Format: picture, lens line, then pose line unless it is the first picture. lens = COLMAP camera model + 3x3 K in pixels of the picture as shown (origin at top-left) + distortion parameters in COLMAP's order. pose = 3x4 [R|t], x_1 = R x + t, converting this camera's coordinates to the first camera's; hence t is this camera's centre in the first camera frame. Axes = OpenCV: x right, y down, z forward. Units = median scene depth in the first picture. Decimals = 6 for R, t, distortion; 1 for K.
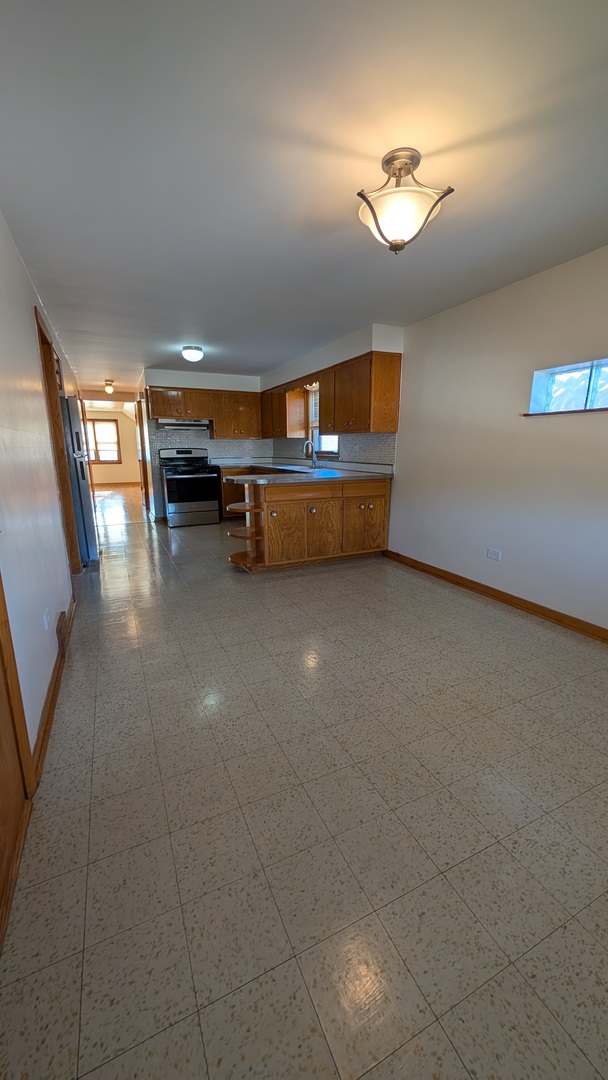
lens RADIAL K [[405.6, 0, 304.0], [0, 405.6, 540.0], [0, 0, 1]] dist [0.001948, 0.000346]
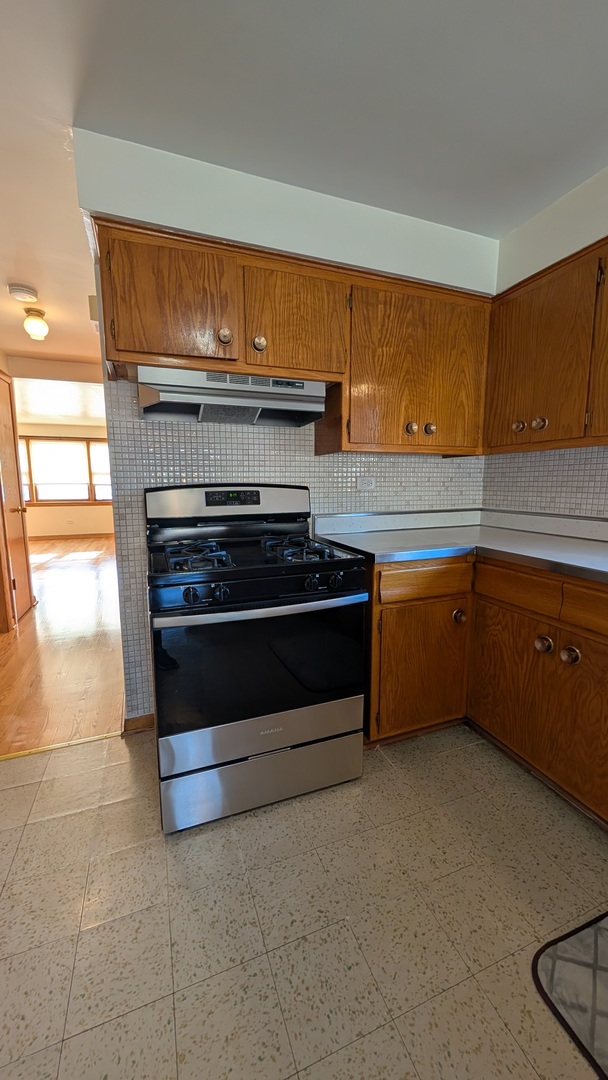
lens RADIAL K [[405.6, 0, 304.0], [0, 405.6, 540.0], [0, 0, 1]] dist [0.001948, 0.000346]
pose [[0.997367, 0.010358, -0.071774, -0.228988], [-0.015914, 0.996882, -0.077284, -0.168638], [0.070750, 0.078223, 0.994422, 0.735459]]
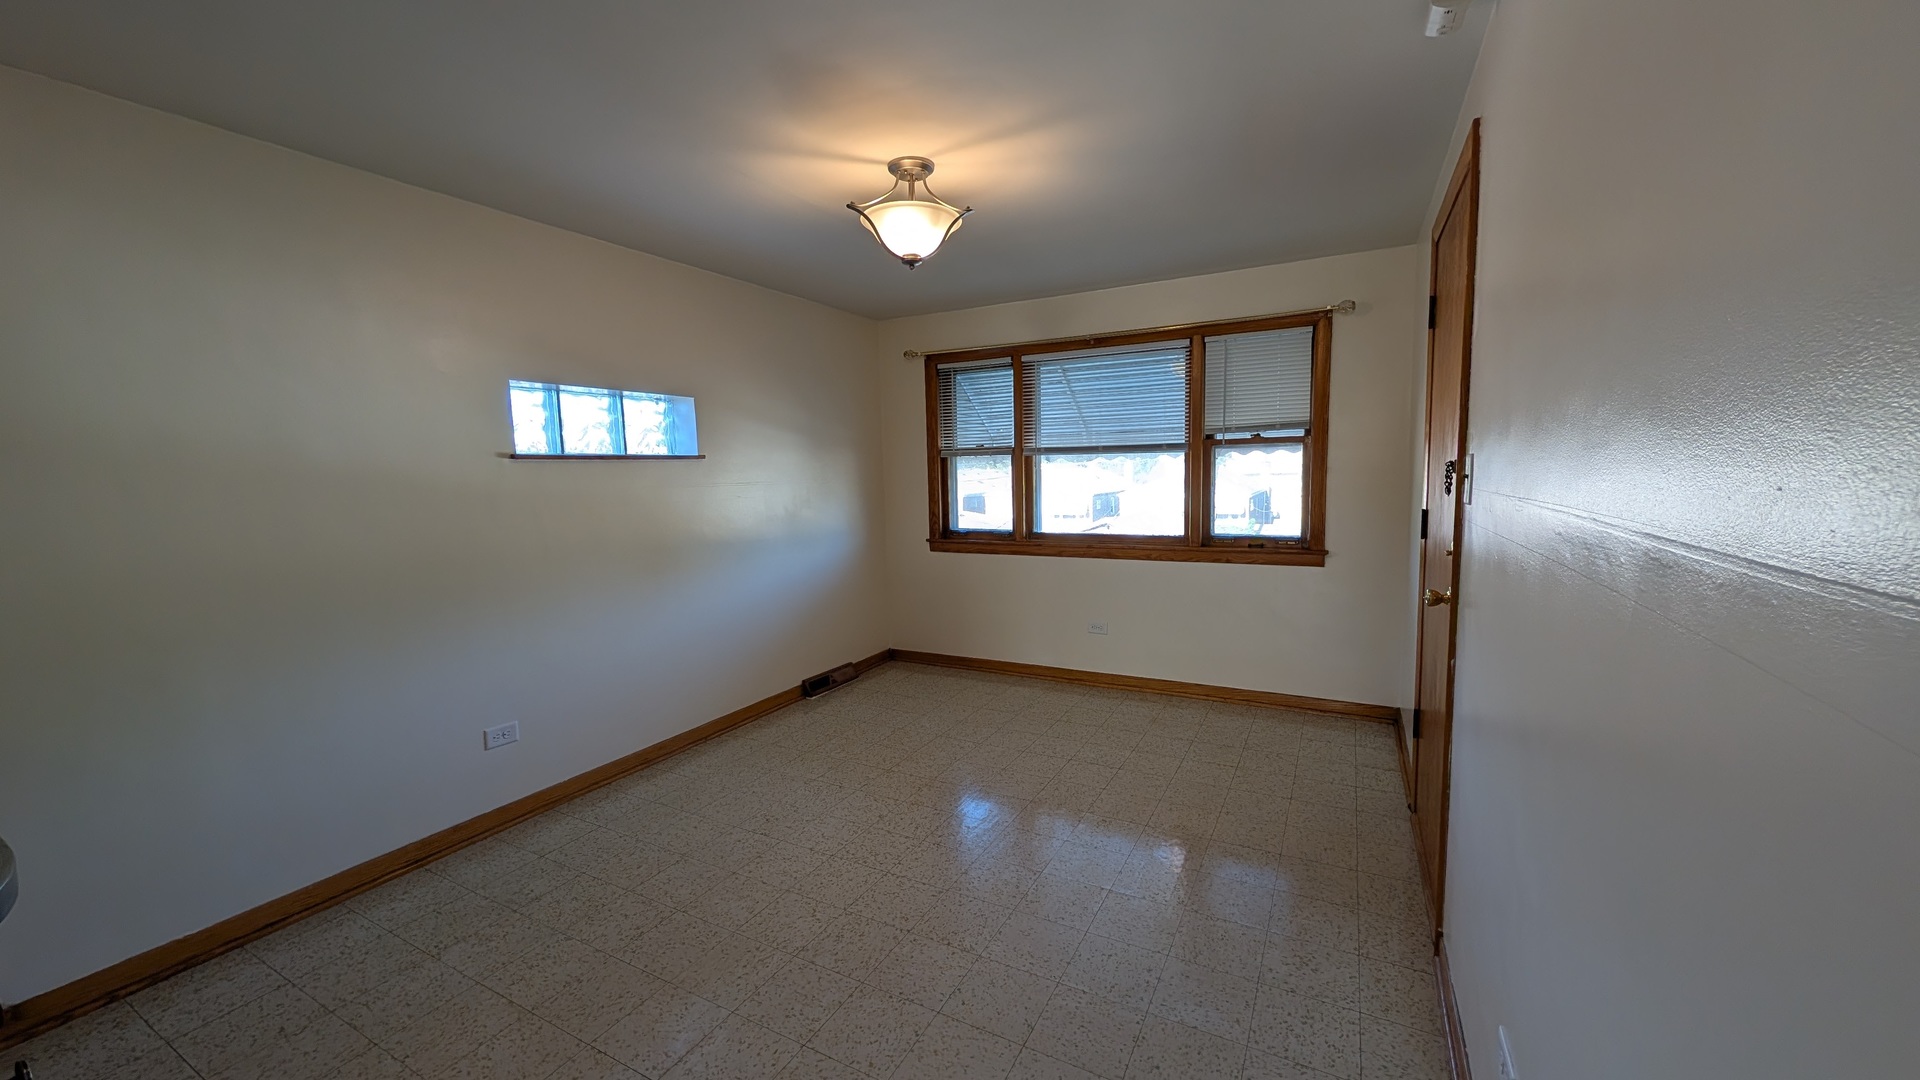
lens RADIAL K [[722.4, 0, 957.1], [0, 722.4, 544.2], [0, 0, 1]] dist [0.001445, 0.000070]
pose [[-0.592545, -0.071470, 0.802360, -0.254051], [0.198018, 0.952569, 0.231087, -0.132625], [-0.780820, 0.295811, -0.550288, 0.484225]]
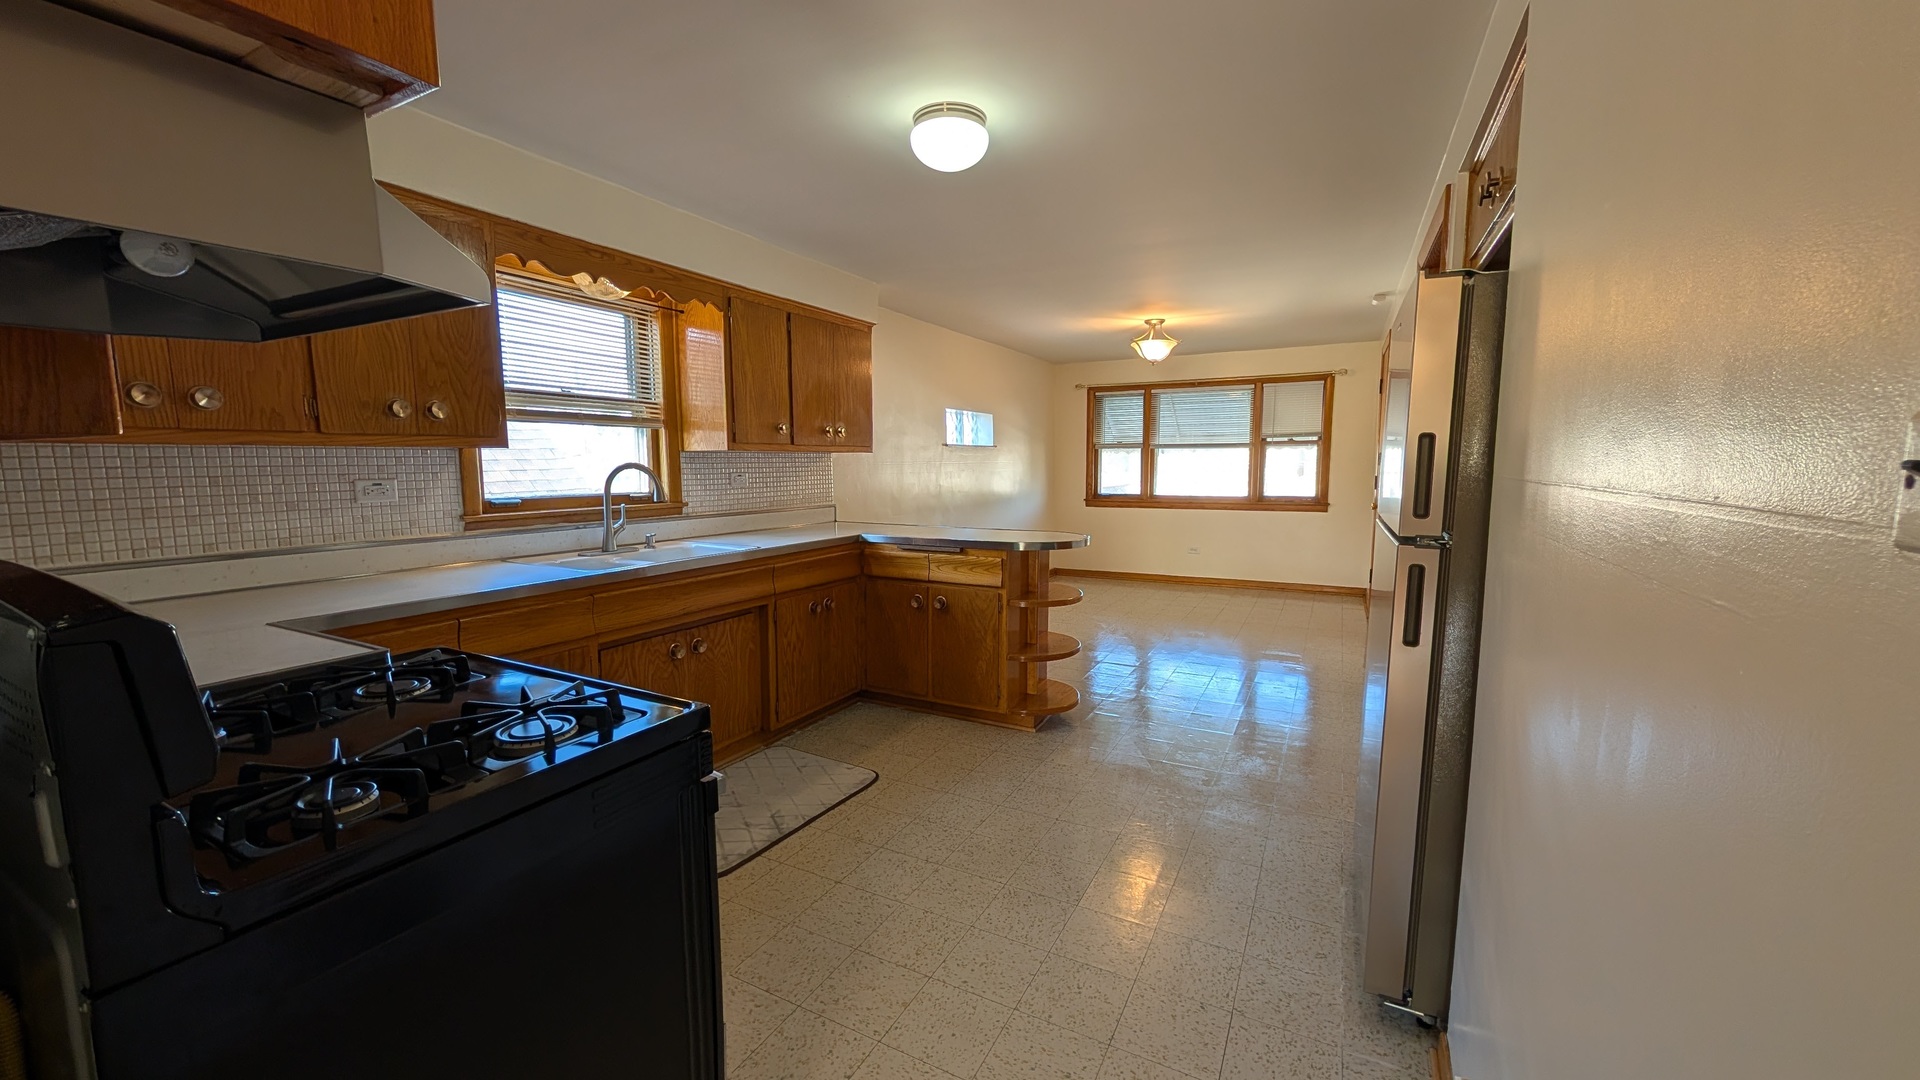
lens RADIAL K [[721.0, 0, 960.0], [0, 721.0, 540.0], [0, 0, 1]] dist [0.001948, 0.000346]
pose [[-0.599934, -0.083857, 0.795642, -0.485836], [0.181751, 0.954204, 0.237614, -0.232875], [-0.779131, 0.287162, -0.557219, 0.960682]]
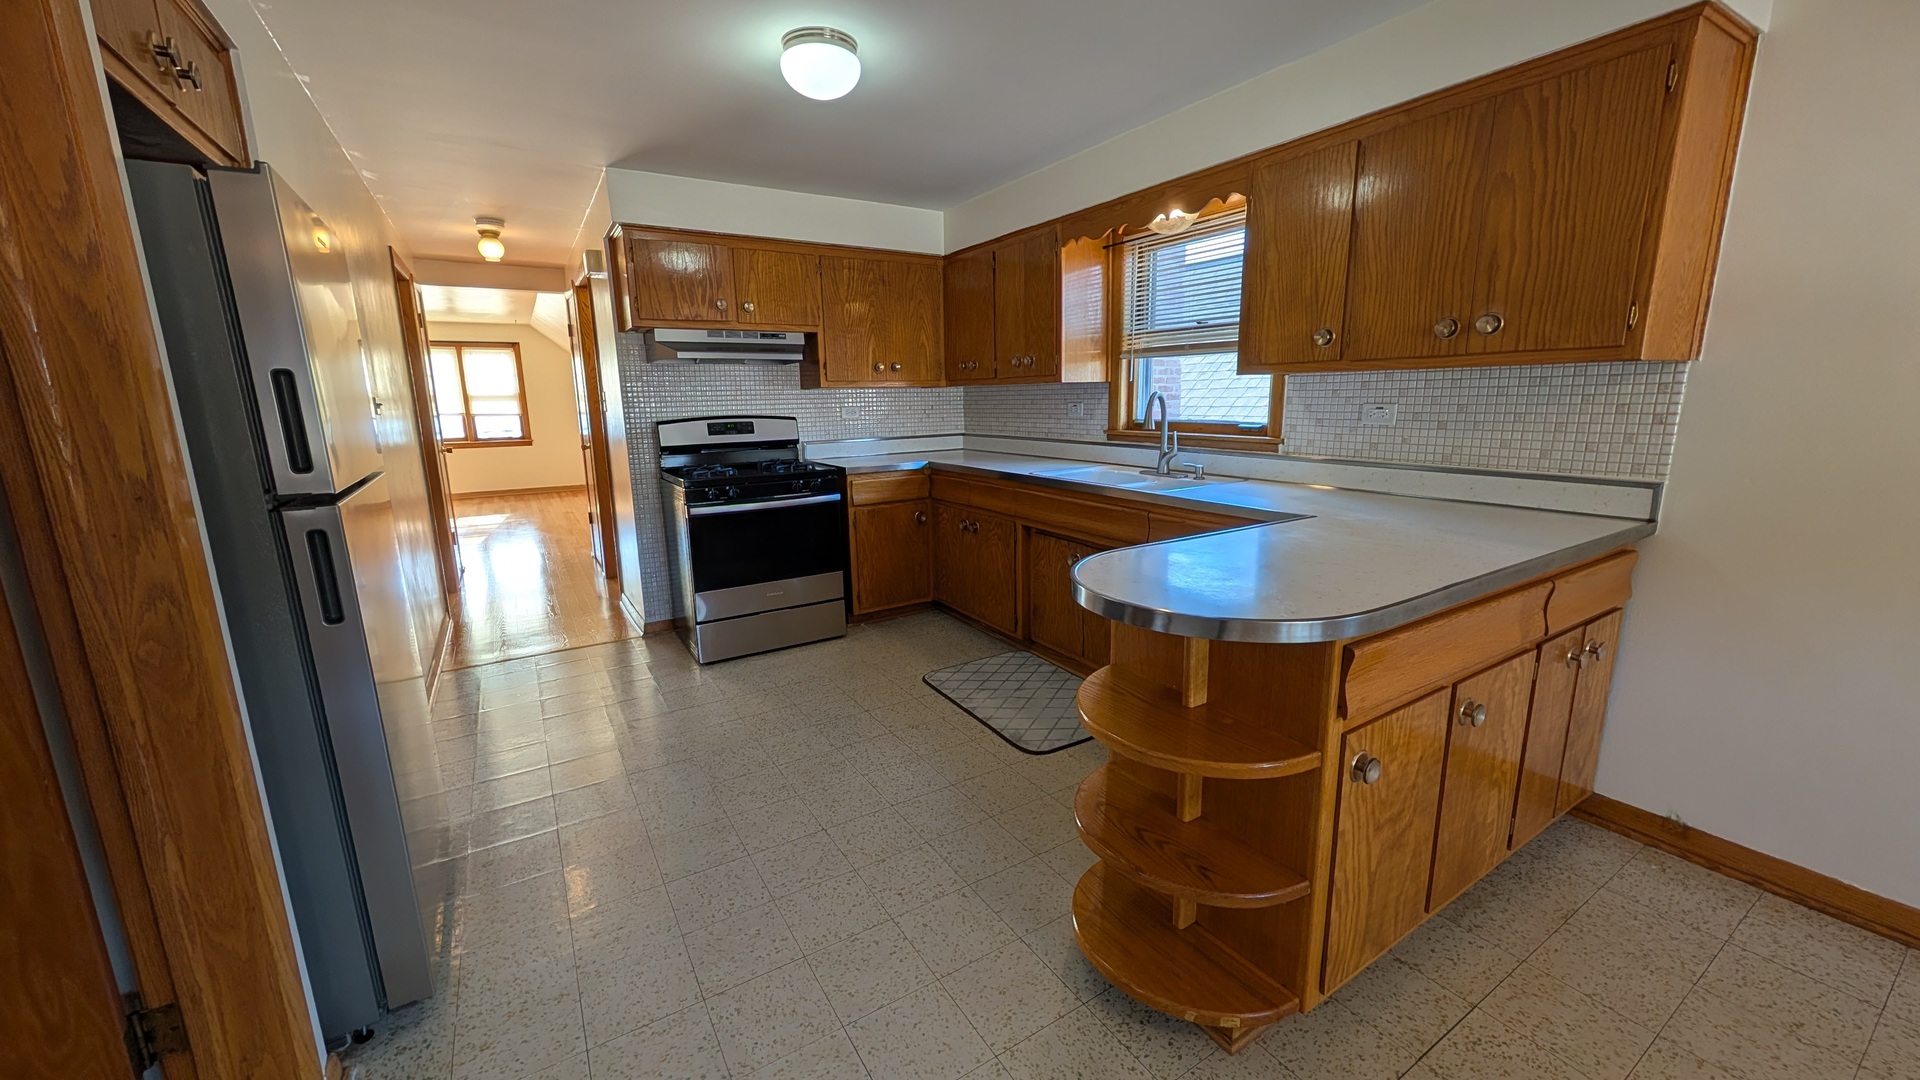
lens RADIAL K [[722.4, 0, 957.1], [0, 722.4, 544.2], [0, 0, 1]] dist [0.001445, 0.000070]
pose [[0.993339, -0.037199, 0.109063, -0.180244], [0.039457, 0.999048, -0.018617, -0.102875], [-0.108267, 0.022797, 0.993860, 0.389541]]
